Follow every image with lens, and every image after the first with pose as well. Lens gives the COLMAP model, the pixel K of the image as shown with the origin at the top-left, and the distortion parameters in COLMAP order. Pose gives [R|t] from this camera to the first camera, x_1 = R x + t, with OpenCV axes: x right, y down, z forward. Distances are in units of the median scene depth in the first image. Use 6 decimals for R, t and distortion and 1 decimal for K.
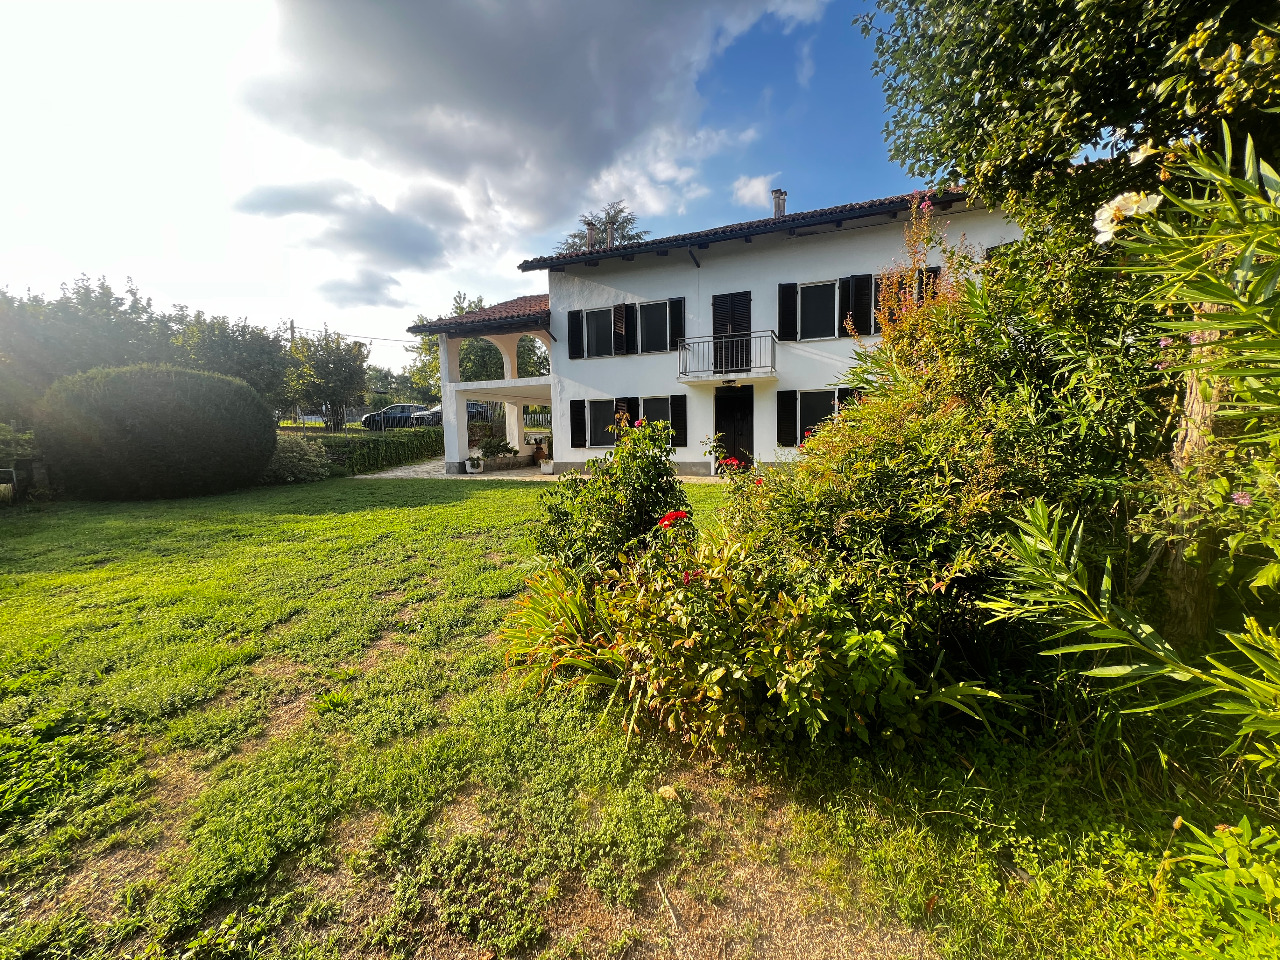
lens RADIAL K [[517.3, 0, 644.2], [0, 517.3, 479.0], [0, 0, 1]] dist [-0.002276, 0.000418]
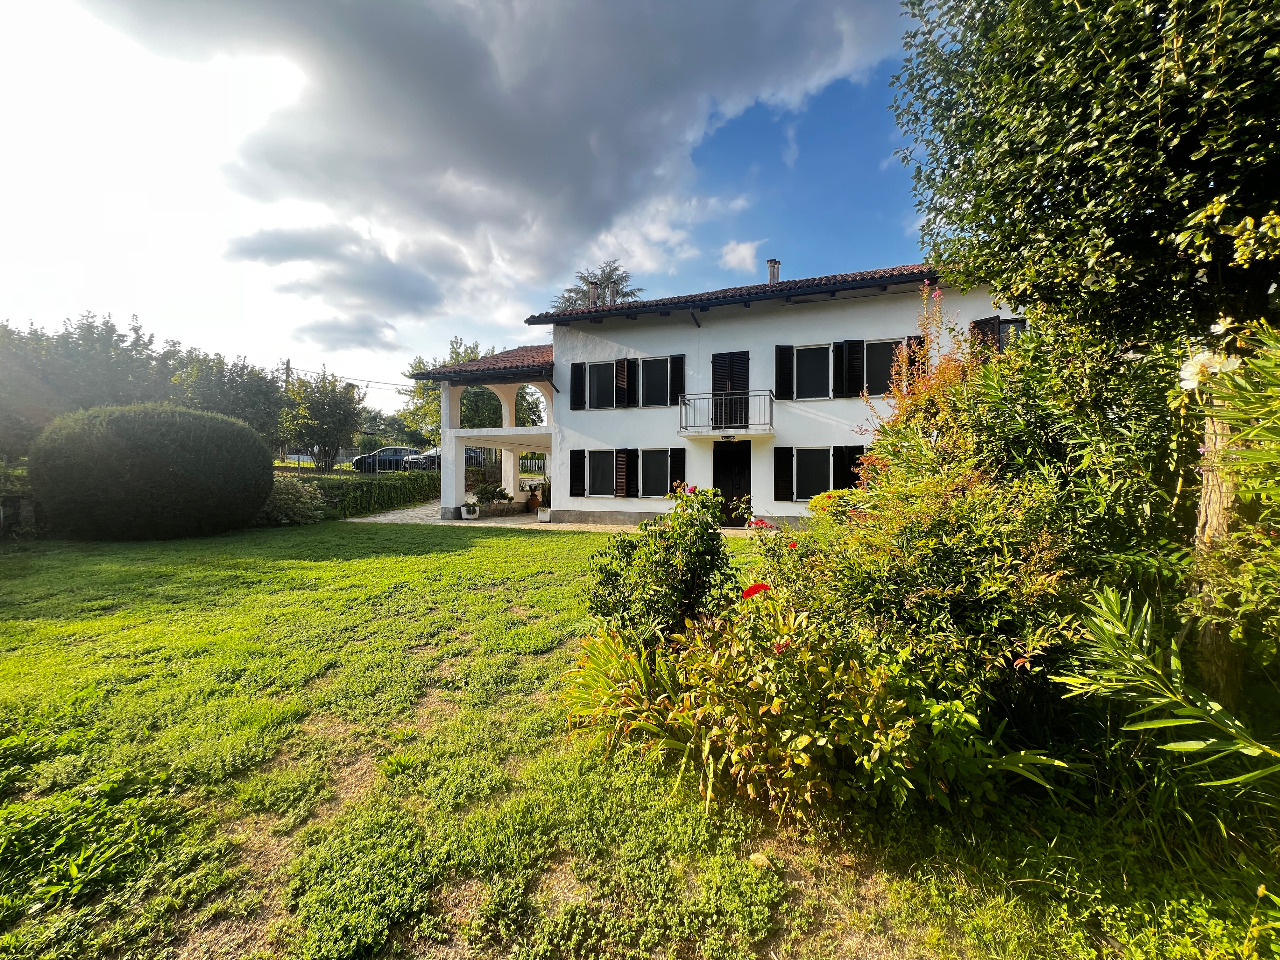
lens RADIAL K [[517.3, 0, 643.3], [0, 517.3, 477.8], [0, 0, 1]] dist [-0.002276, 0.000418]
pose [[0.999161, 0.025800, 0.031809, -0.117226], [-0.022785, 0.995521, -0.091750, -0.027331], [-0.034034, 0.090948, 0.995274, -0.044706]]
